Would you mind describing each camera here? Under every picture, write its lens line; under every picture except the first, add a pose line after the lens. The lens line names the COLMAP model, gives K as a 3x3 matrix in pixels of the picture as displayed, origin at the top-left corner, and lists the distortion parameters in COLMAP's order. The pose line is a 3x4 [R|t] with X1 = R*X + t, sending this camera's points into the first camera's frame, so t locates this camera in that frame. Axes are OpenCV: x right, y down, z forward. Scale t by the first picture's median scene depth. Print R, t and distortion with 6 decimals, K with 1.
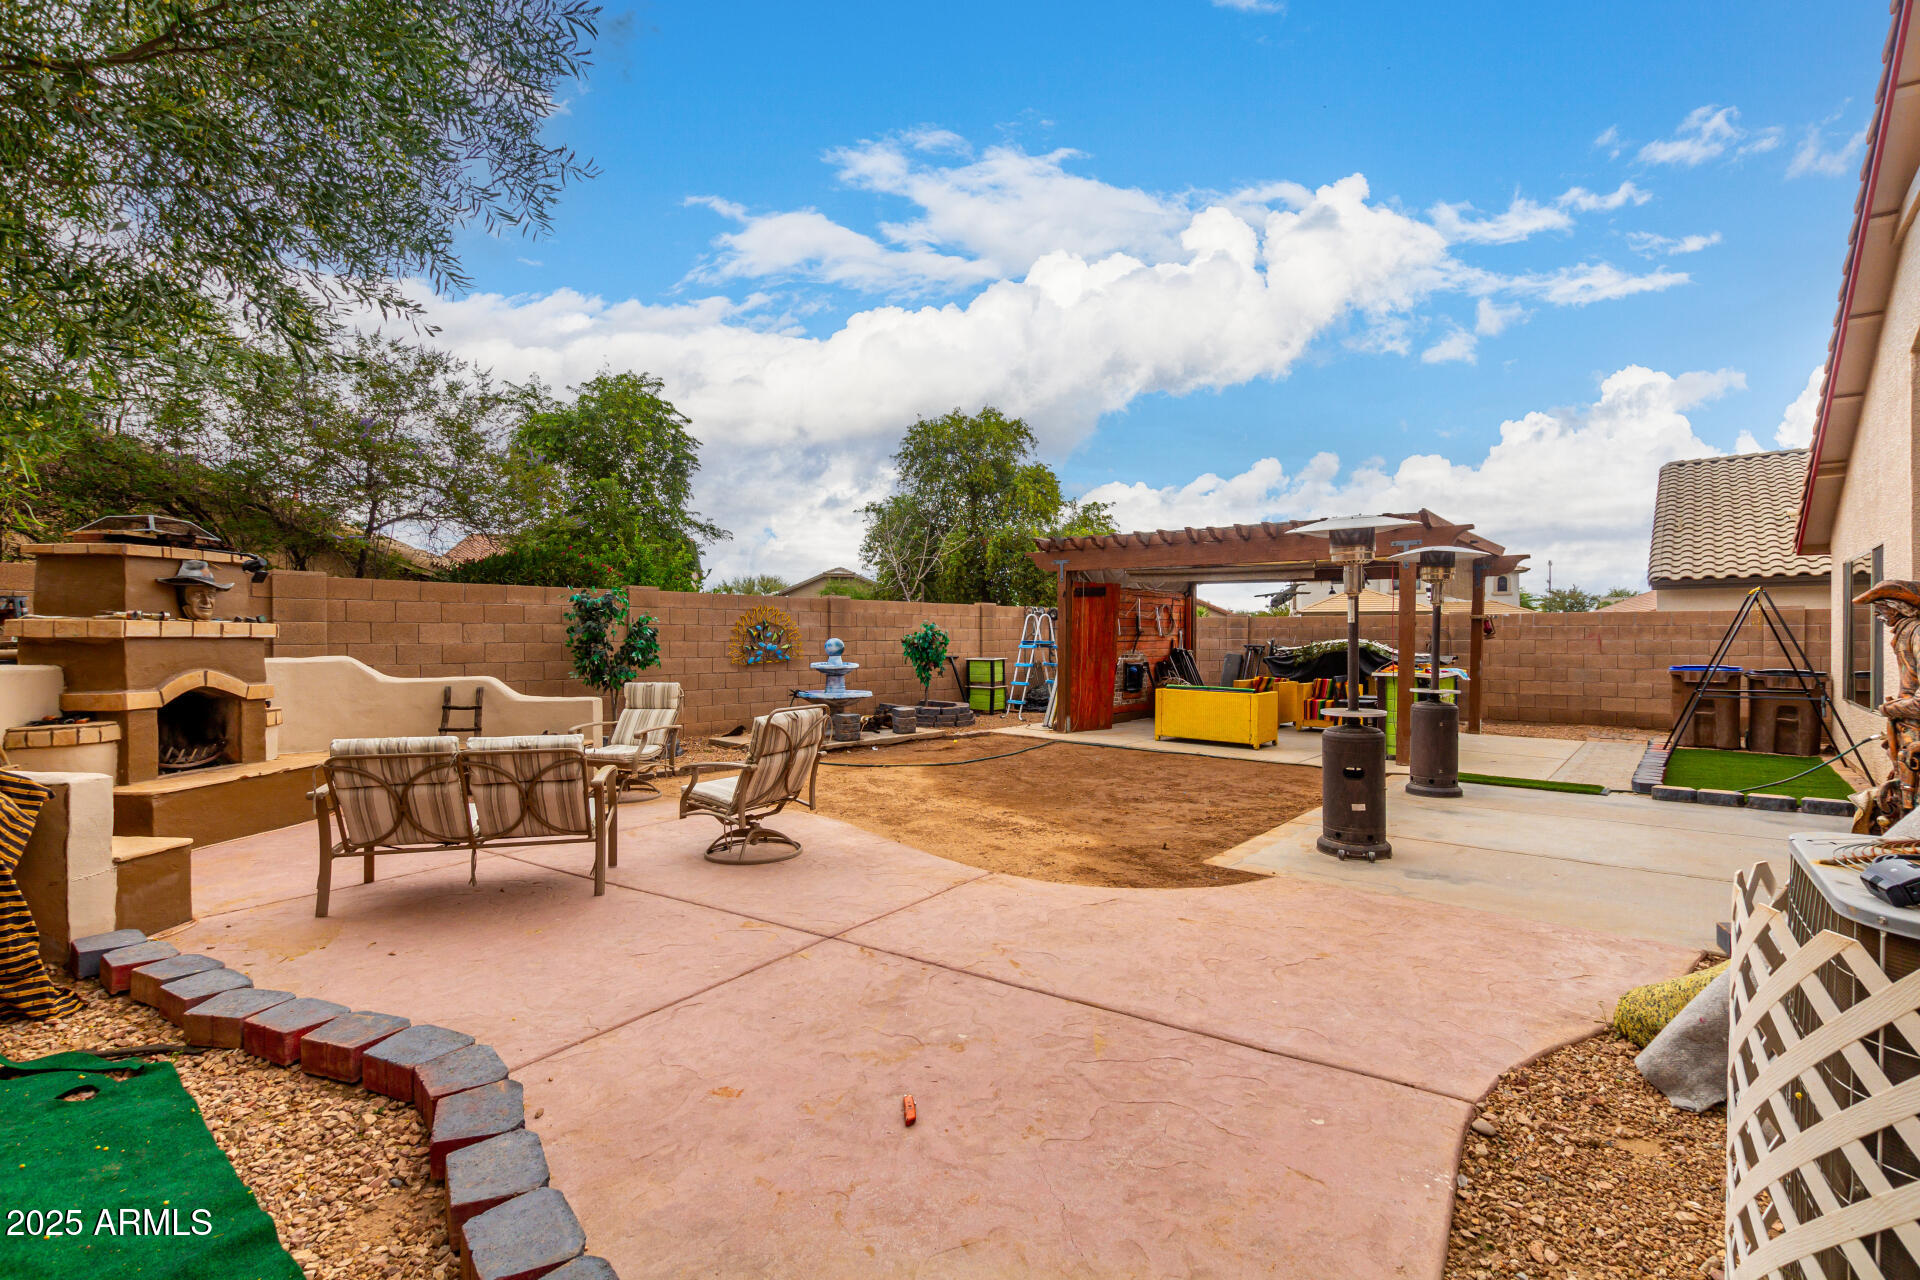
lens RADIAL K [[872.9, 0, 969.7], [0, 872.9, 641.4], [0, 0, 1]] dist [0.007677, -0.003951]
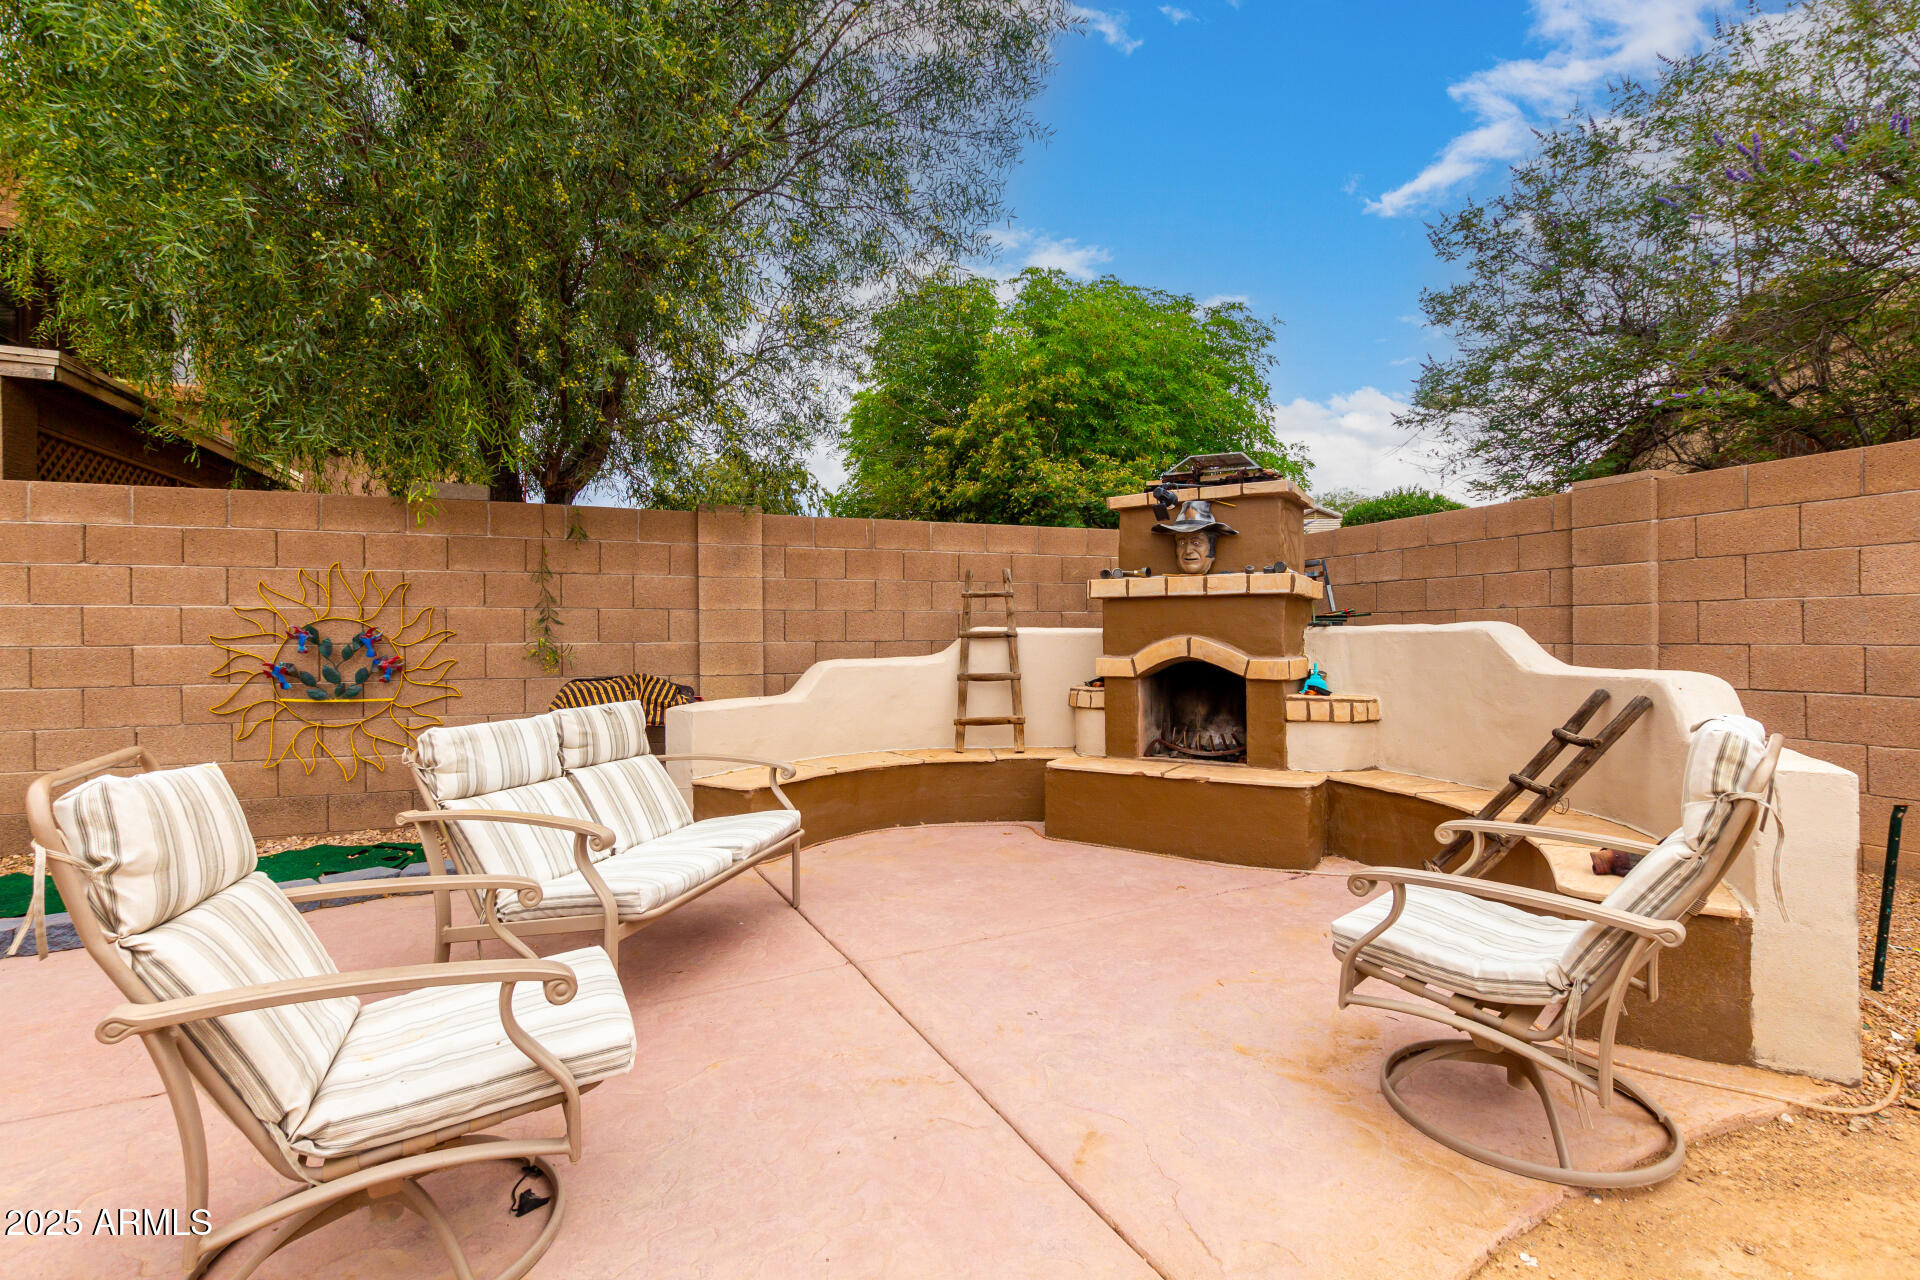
lens RADIAL K [[872.9, 0, 964.8], [0, 872.9, 635.6], [0, 0, 1]] dist [0.007677, -0.003951]
pose [[-0.476164, 0.001903, -0.879355, -0.071479], [0.000947, 0.999998, 0.001651, 0.028123], [0.879356, -0.000047, -0.476165, 1.120286]]
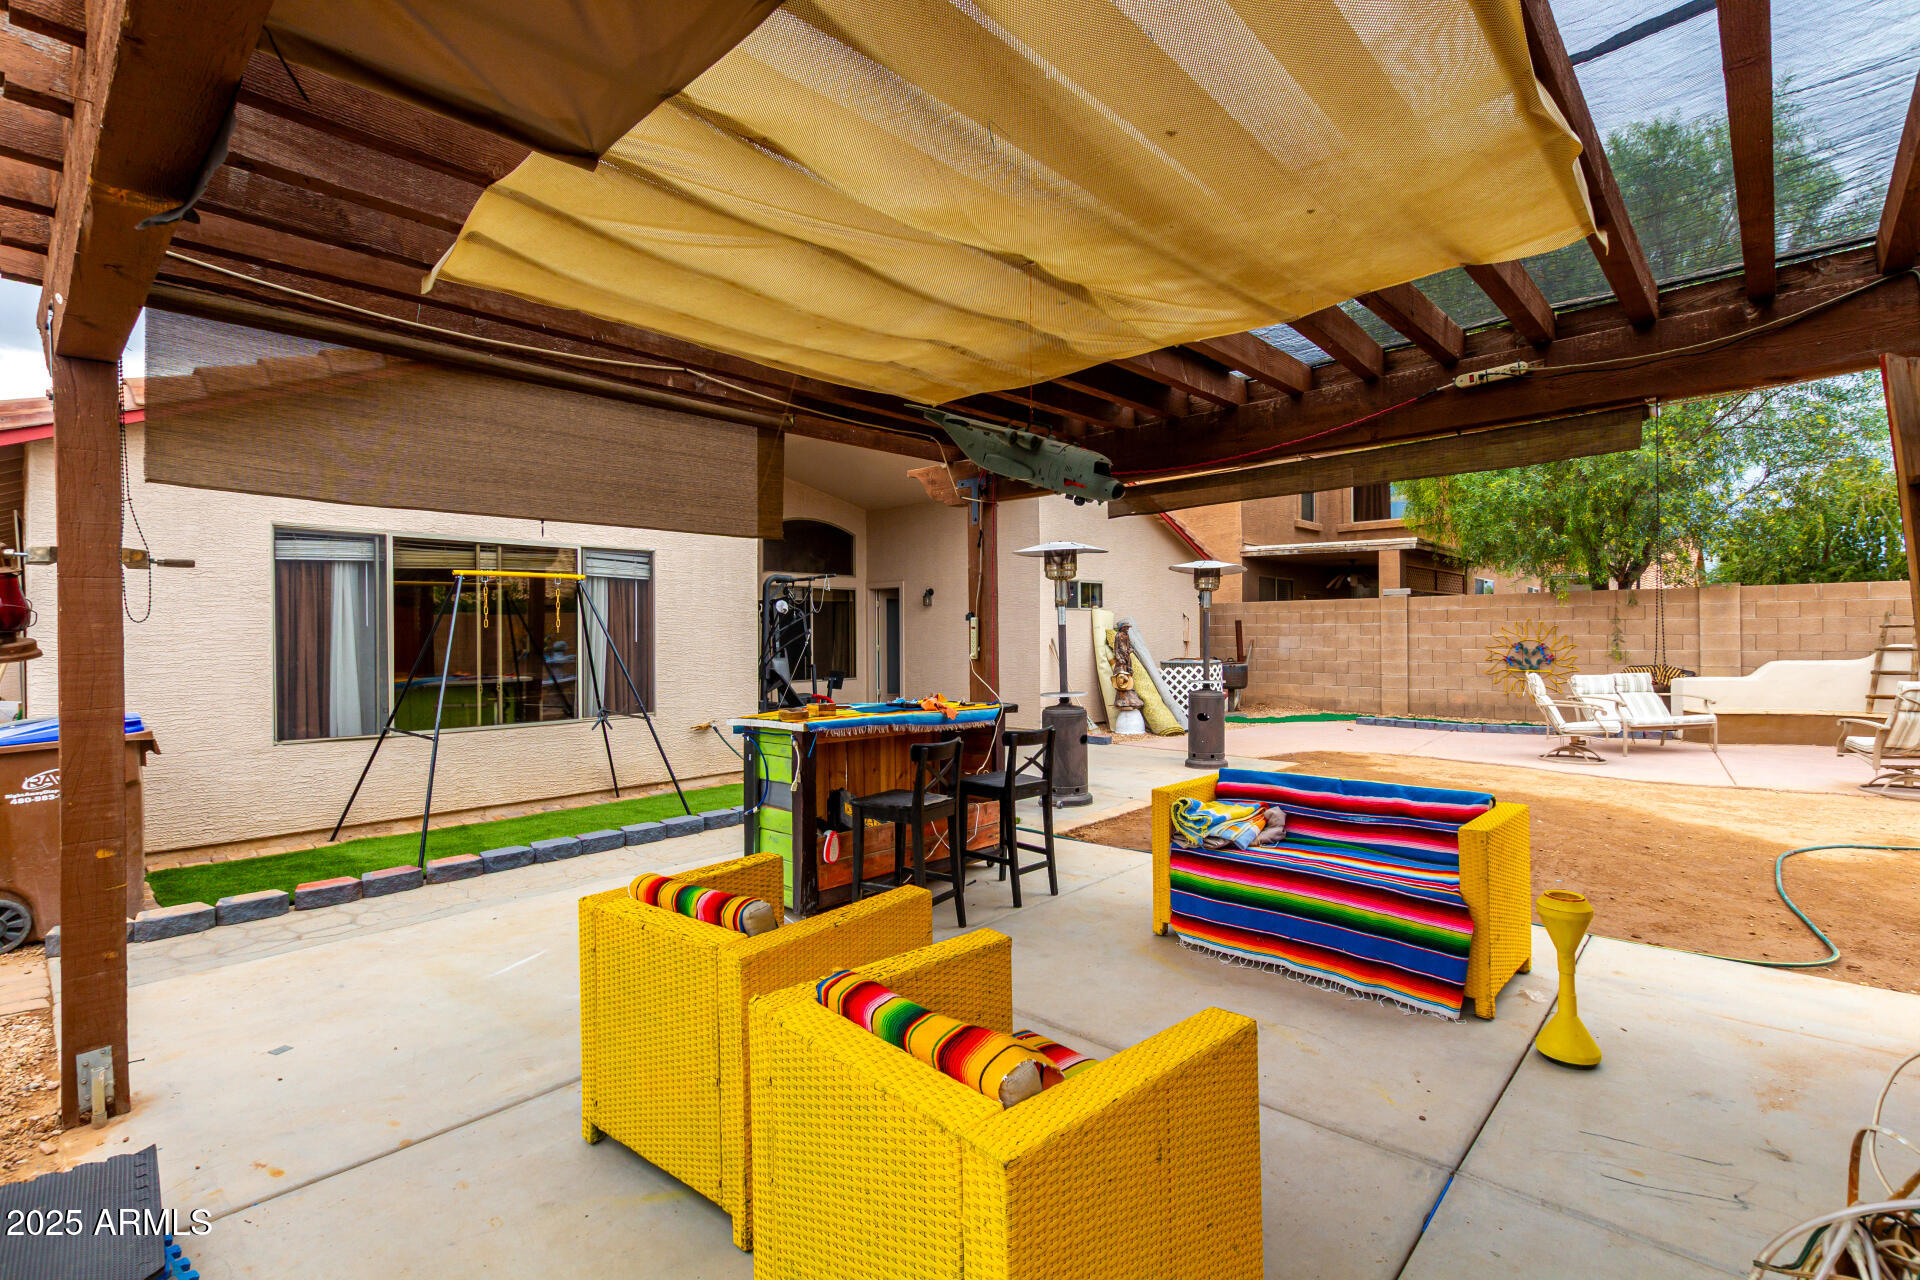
lens RADIAL K [[872.9, 0, 958.9], [0, 872.9, 634.5], [0, 0, 1]] dist [0.007677, -0.003951]
pose [[-0.998773, 0.008917, 0.048710, 0.729665], [0.009155, 0.999947, 0.004658, -0.019470], [-0.048666, 0.005098, -0.998802, 2.350810]]
